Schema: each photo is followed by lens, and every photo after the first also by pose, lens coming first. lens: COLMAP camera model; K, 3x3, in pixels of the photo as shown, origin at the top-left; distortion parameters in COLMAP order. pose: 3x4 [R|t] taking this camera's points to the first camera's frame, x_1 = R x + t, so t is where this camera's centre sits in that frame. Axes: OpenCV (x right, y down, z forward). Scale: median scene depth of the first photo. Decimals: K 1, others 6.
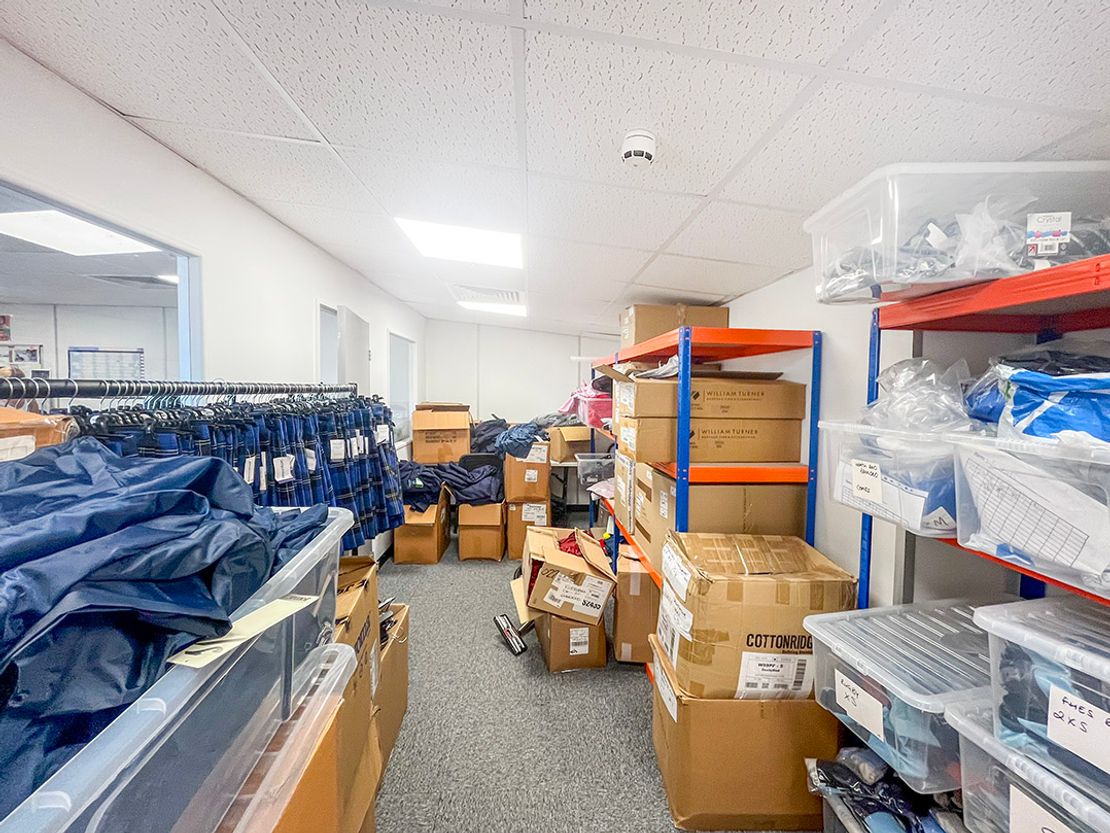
lens RADIAL K [[491.3, 0, 555.0], [0, 491.3, 416.5], [0, 0, 1]] dist [-0.023240, 0.000808]
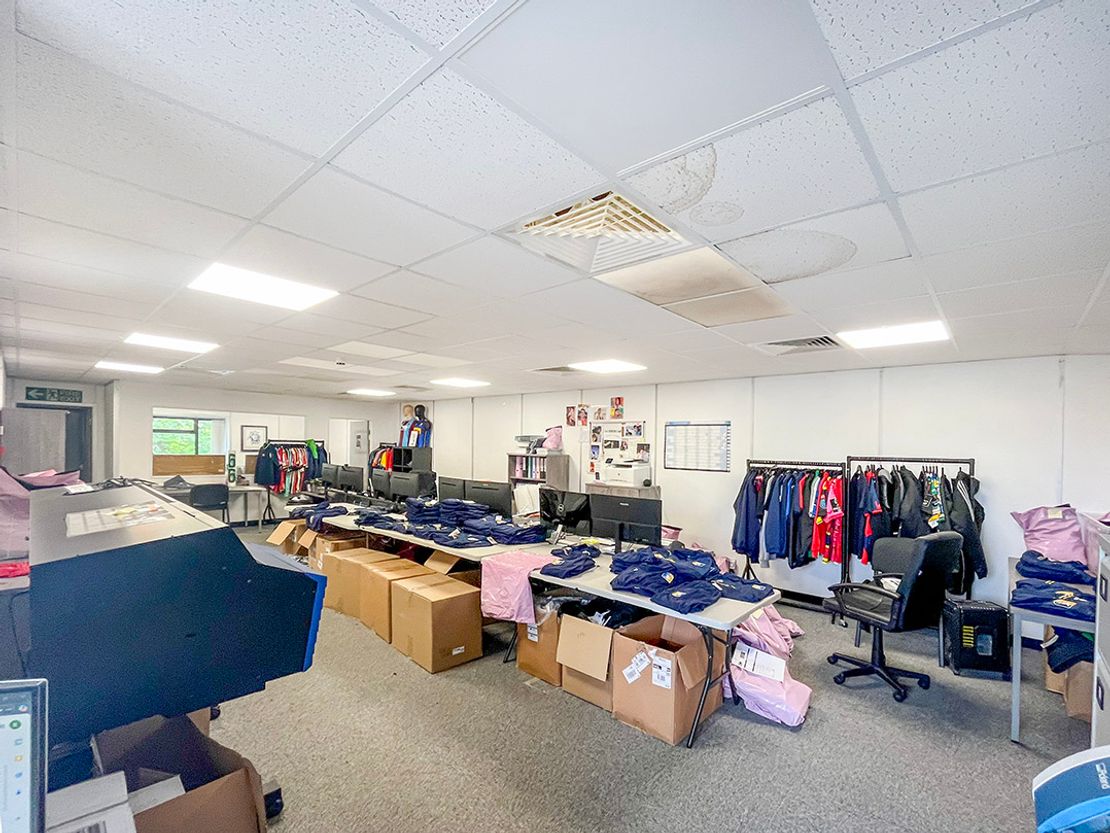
lens RADIAL K [[501.9, 0, 555.0], [0, 501.9, 416.5], [0, 0, 1]] dist [-0.061960, -0.000038]
pose [[0.700907, -0.045005, -0.711832, -0.473581], [-0.049250, 0.992572, -0.111249, -0.023690], [0.711551, 0.113032, 0.693484, 0.044901]]
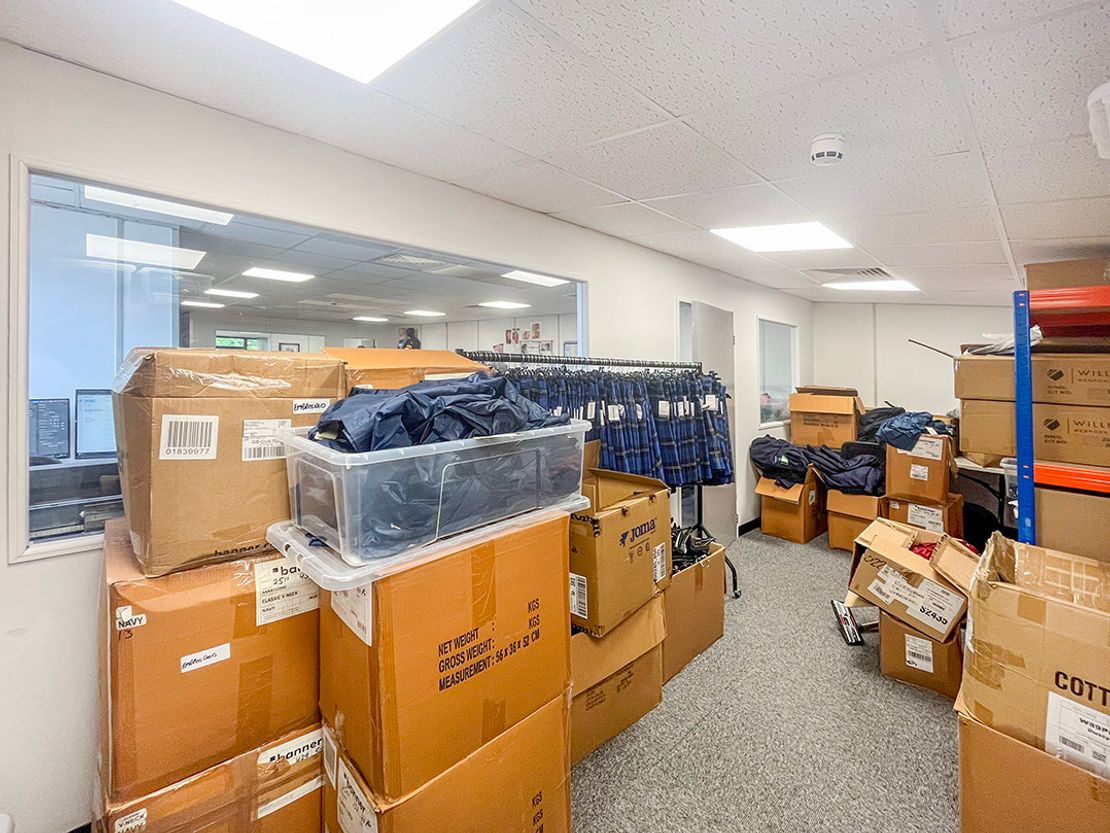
lens RADIAL K [[491.3, 0, 555.0], [0, 491.3, 416.5], [0, 0, 1]] dist [-0.023240, 0.000808]
pose [[0.652860, 0.079556, -0.753289, 0.230679], [-0.061491, 0.996753, 0.051975, 0.021662], [0.754978, 0.012389, 0.655633, -0.080957]]
